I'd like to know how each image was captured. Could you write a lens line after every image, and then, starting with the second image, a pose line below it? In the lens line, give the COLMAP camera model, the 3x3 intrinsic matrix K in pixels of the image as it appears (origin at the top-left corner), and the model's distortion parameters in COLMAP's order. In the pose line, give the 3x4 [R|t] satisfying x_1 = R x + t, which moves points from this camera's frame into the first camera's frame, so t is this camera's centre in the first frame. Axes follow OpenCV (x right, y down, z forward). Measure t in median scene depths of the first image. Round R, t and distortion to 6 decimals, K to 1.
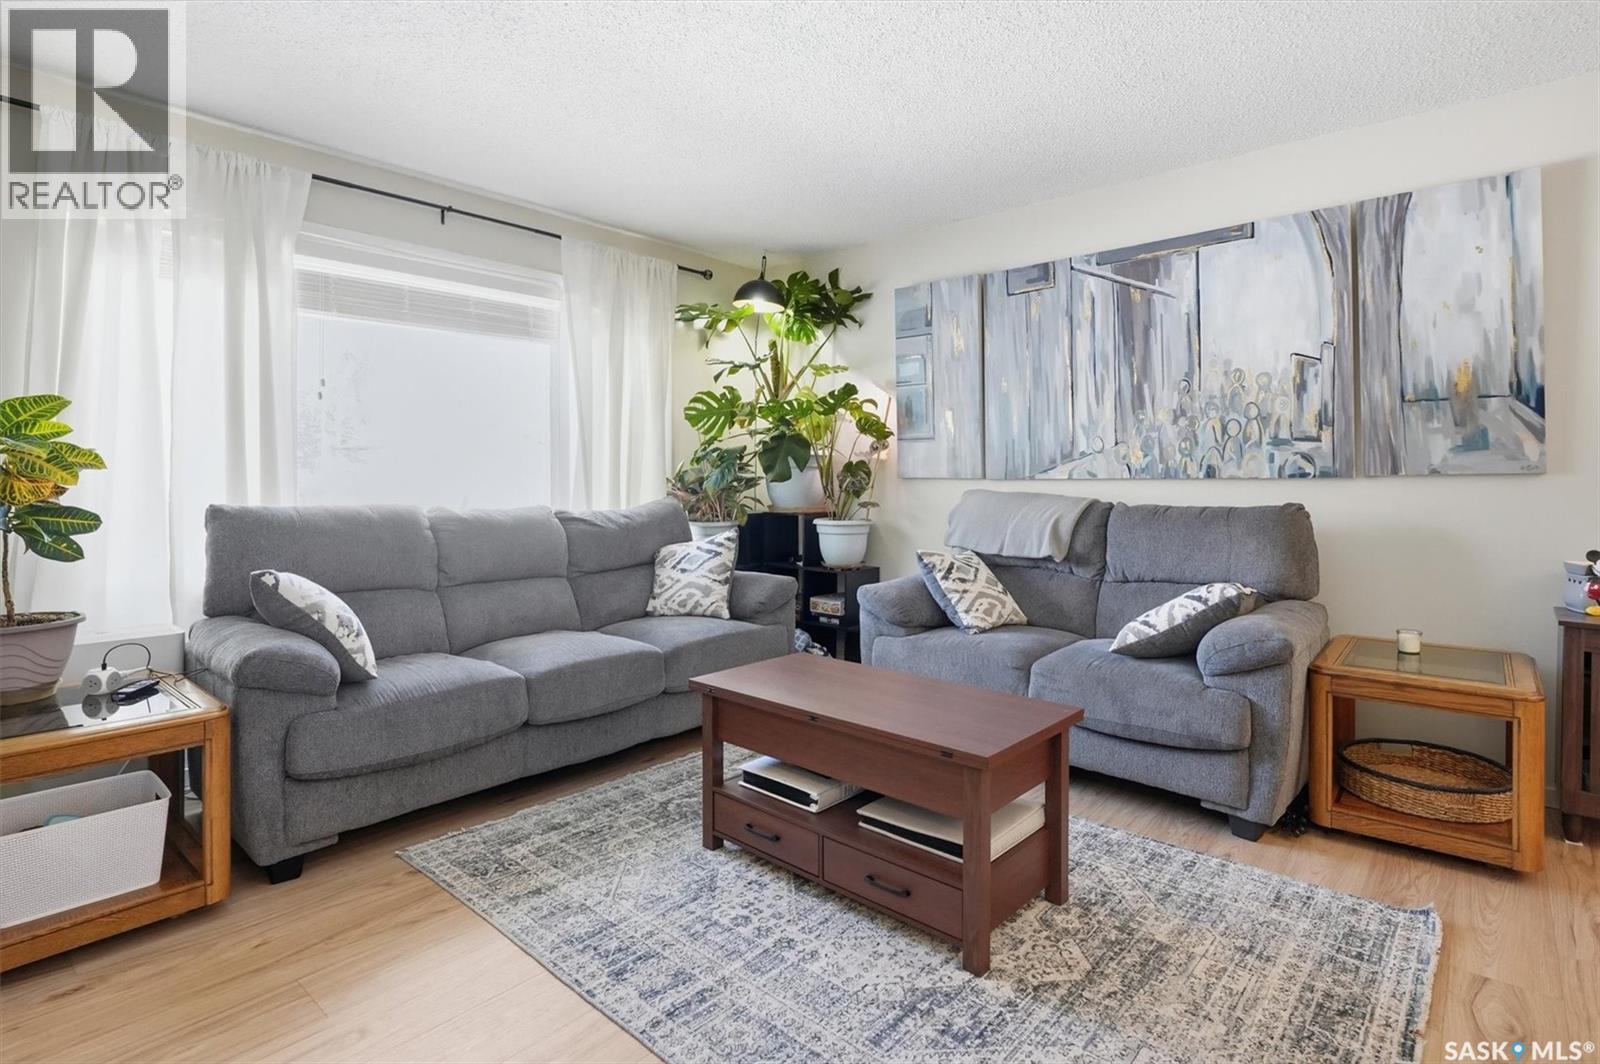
lens RADIAL K [[782.3, 0, 759.7], [0, 782.3, 481.6], [0, 0, 1]] dist [-0.019862, 0.002701]
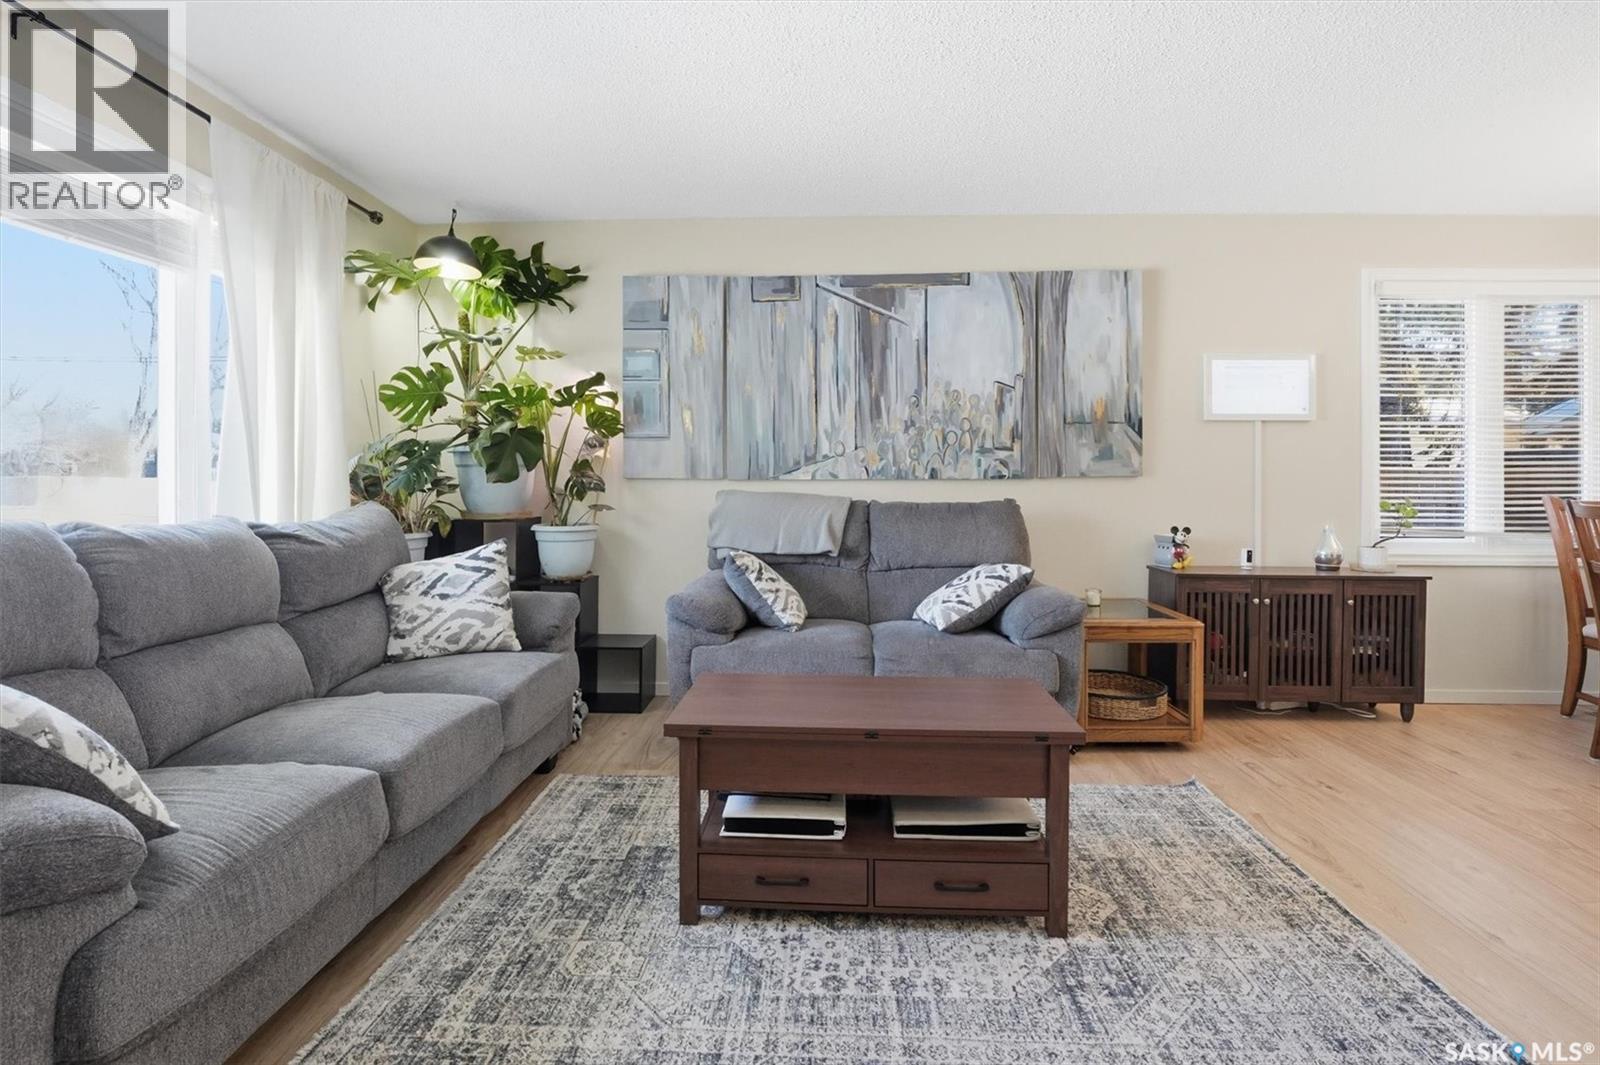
lens RADIAL K [[782.3, 0, 763.3], [0, 782.3, 484.2], [0, 0, 1]] dist [-0.019862, 0.002701]
pose [[0.773620, -0.000525, 0.633649, -0.432347], [0.001065, 0.999999, -0.000472, 0.004230], [-0.633648, 0.001040, 0.773620, 0.256508]]
